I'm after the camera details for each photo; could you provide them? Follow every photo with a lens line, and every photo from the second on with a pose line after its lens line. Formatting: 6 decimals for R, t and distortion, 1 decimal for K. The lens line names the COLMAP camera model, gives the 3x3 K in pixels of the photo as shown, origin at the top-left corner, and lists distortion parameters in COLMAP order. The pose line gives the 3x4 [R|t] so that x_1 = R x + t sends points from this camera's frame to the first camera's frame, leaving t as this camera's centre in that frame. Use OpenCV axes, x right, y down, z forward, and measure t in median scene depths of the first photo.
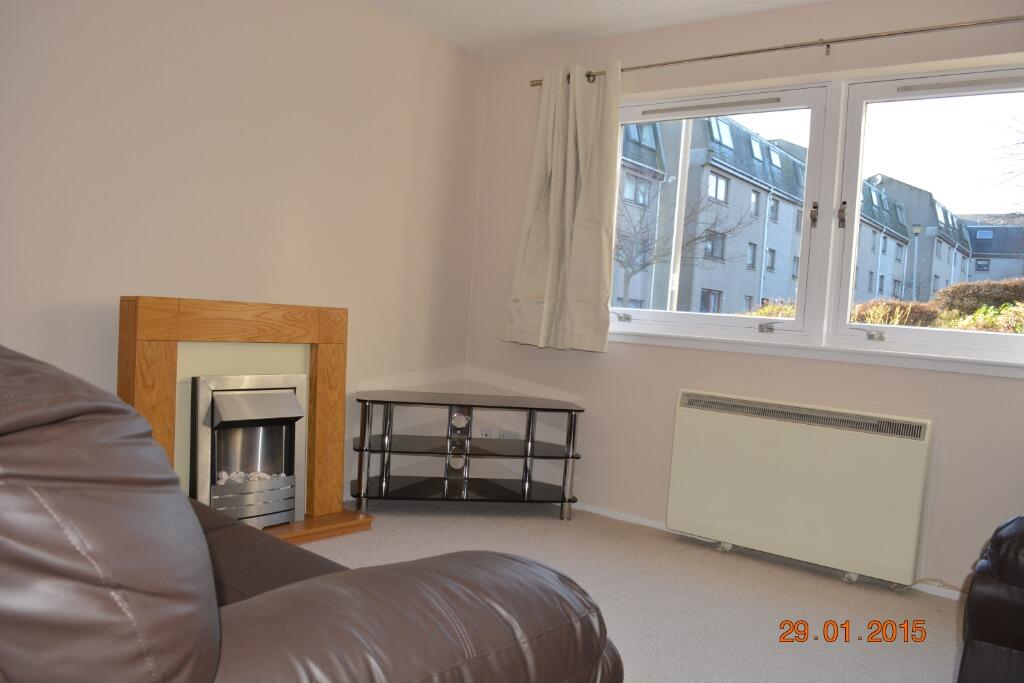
lens RADIAL K [[797.0, 0, 512.0], [0, 797.0, 341.5], [0, 0, 1]] dist [-0.089195, 0.013479]
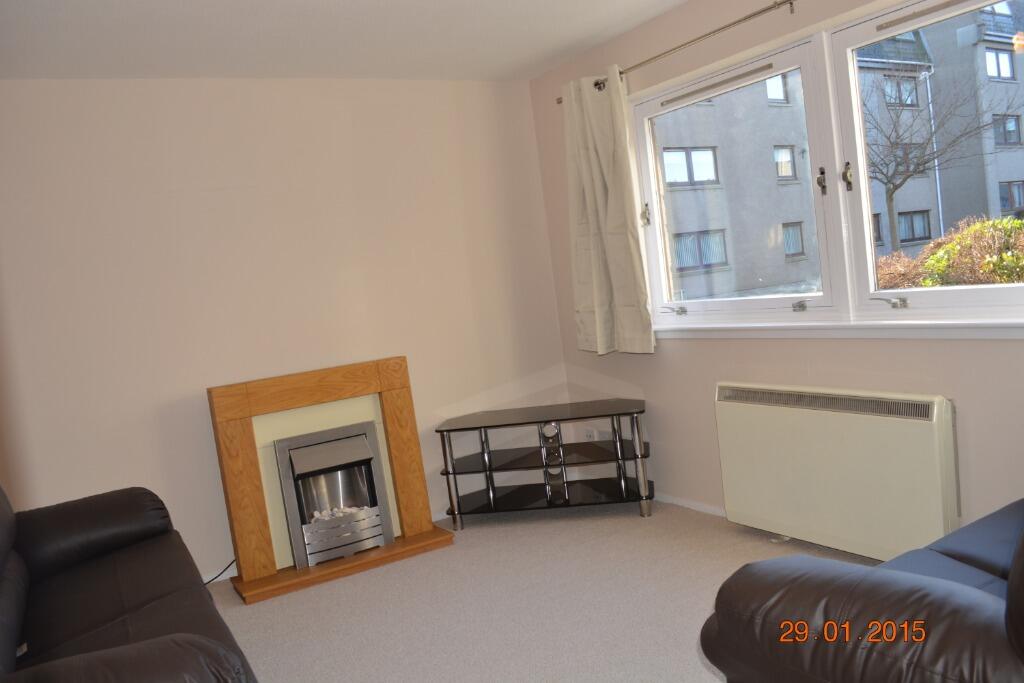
lens RADIAL K [[797.0, 0, 512.0], [0, 797.0, 341.5], [0, 0, 1]] dist [-0.089195, 0.013479]
pose [[0.918226, -0.157052, -0.363587, 0.324947], [0.175906, 0.984221, 0.019107, -0.052159], [0.354850, -0.081502, 0.931364, -0.011212]]
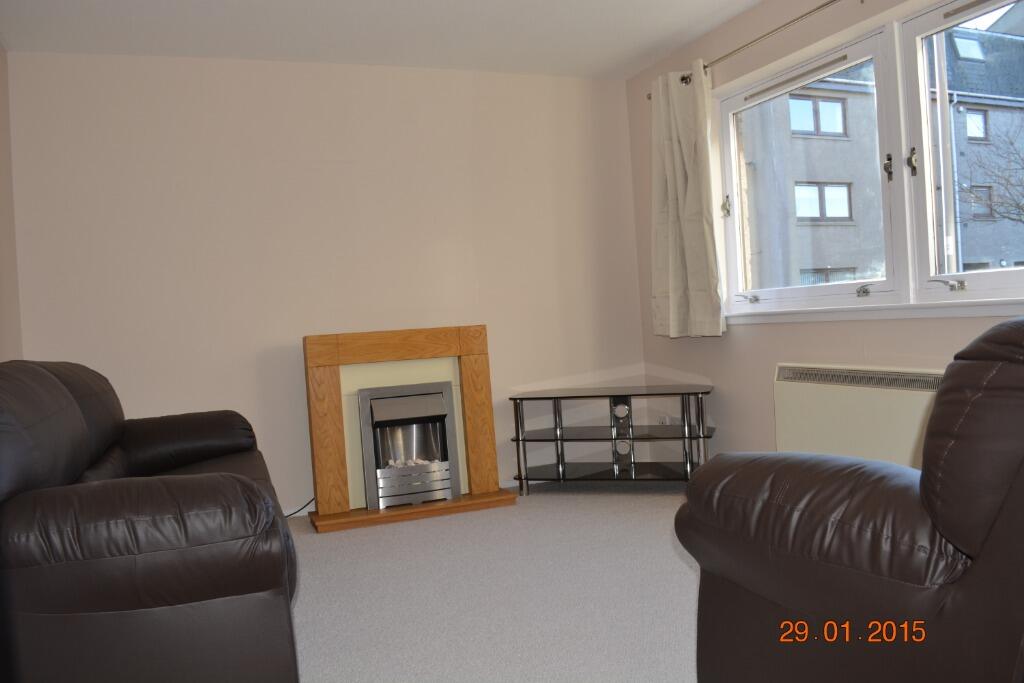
lens RADIAL K [[797.0, 0, 512.0], [0, 797.0, 341.5], [0, 0, 1]] dist [-0.089195, 0.013479]
pose [[0.862026, -0.110770, -0.494612, 0.397118], [0.104820, 0.993692, -0.039856, 0.034458], [0.495907, -0.017488, 0.868199, -0.043316]]
